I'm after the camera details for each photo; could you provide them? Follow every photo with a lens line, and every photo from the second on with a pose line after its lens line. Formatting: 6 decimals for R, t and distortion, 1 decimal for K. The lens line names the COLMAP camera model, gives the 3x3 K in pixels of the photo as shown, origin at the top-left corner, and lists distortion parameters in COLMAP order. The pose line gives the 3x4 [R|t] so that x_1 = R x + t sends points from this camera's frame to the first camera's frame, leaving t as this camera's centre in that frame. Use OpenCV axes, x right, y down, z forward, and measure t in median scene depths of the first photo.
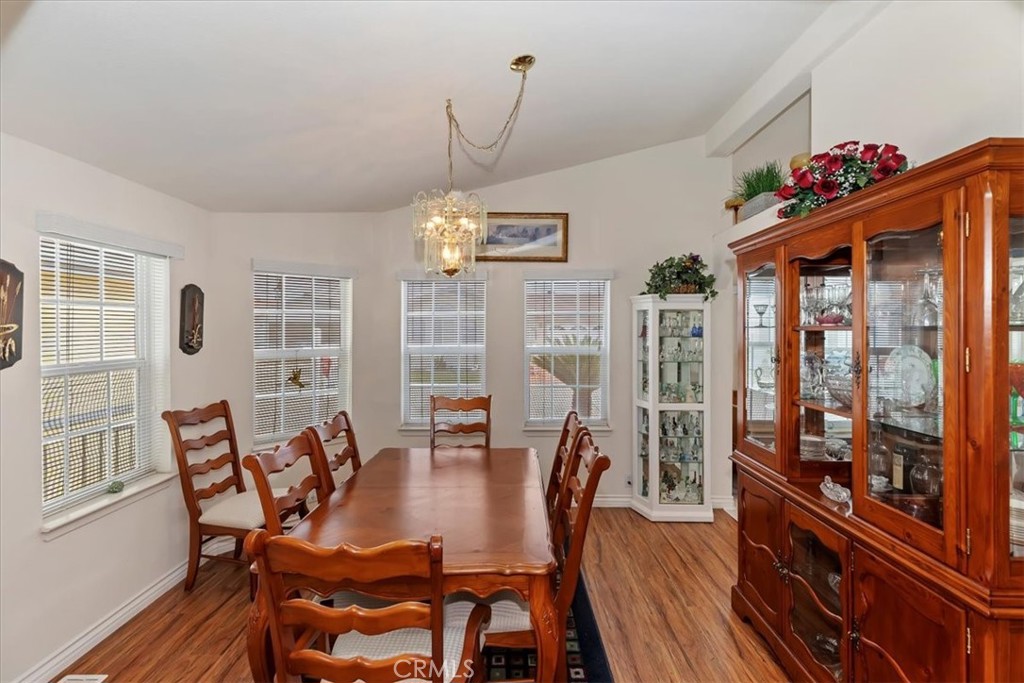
lens RADIAL K [[461.3, 0, 510.5], [0, 461.3, 328.0], [0, 0, 1]] dist [0.004520, 0.000334]
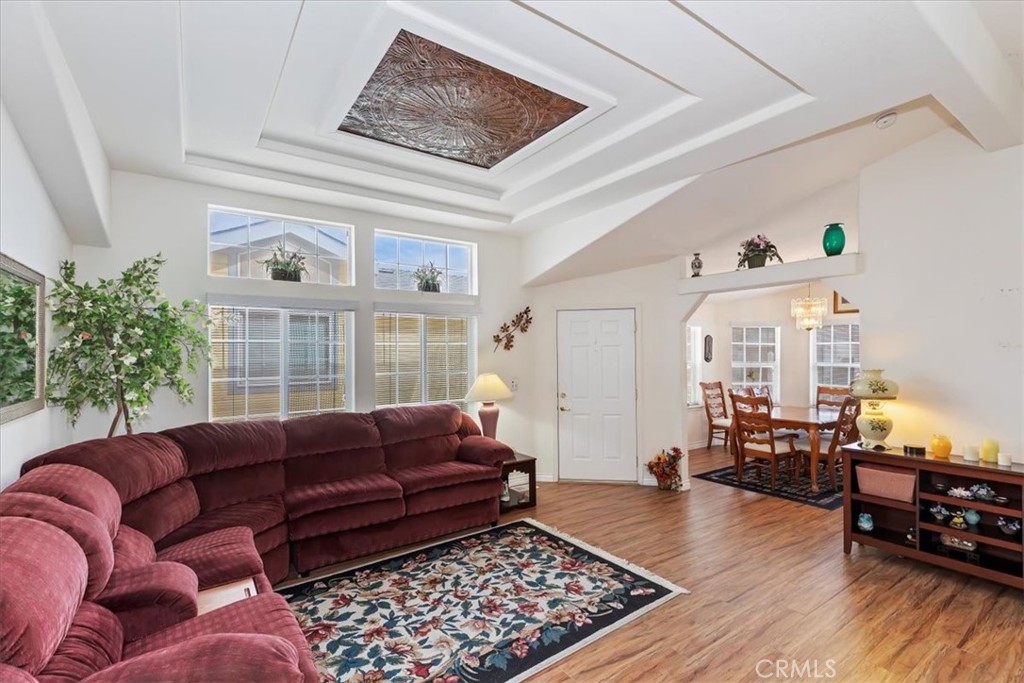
lens RADIAL K [[458.9, 0, 514.9], [0, 458.9, 351.1], [0, 0, 1]] dist [0.002542, 0.000157]
pose [[0.577284, -0.001186, -0.816543, 0.748370], [0.002355, 0.999997, 0.000212, -0.006867], [0.816540, -0.002046, 0.577285, -1.307034]]
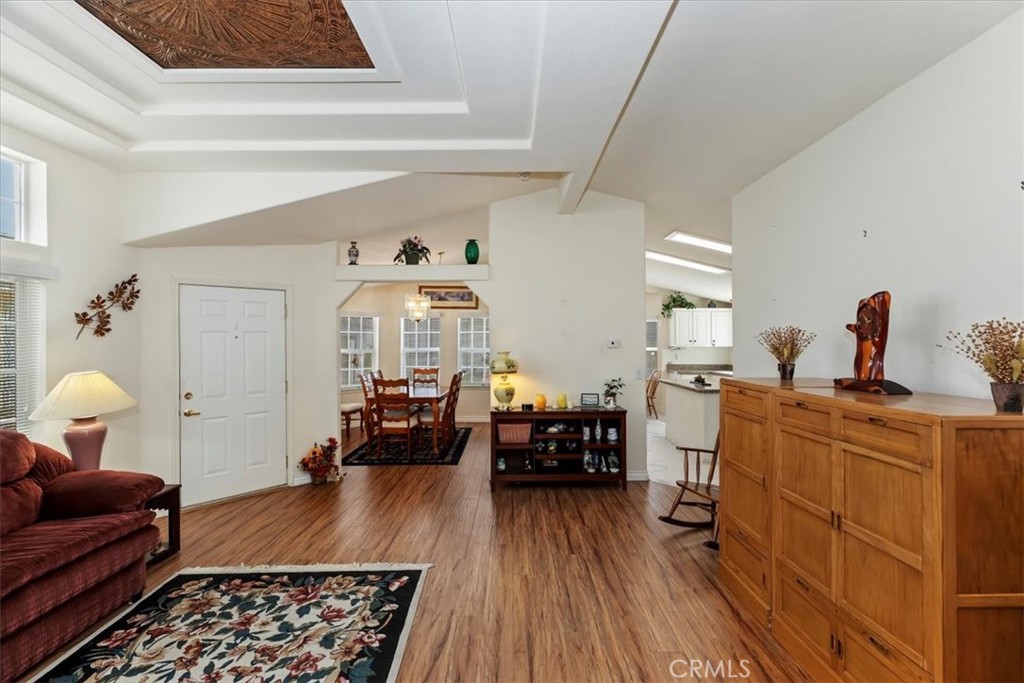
lens RADIAL K [[454.1, 0, 507.6], [0, 454.1, 336.0], [0, 0, 1]] dist [0.000625, 0.000029]
pose [[0.999994, -0.000584, -0.003515, 0.351420], [0.000560, 0.999976, -0.006914, -0.002018], [0.003519, 0.006912, 0.999970, -1.464278]]
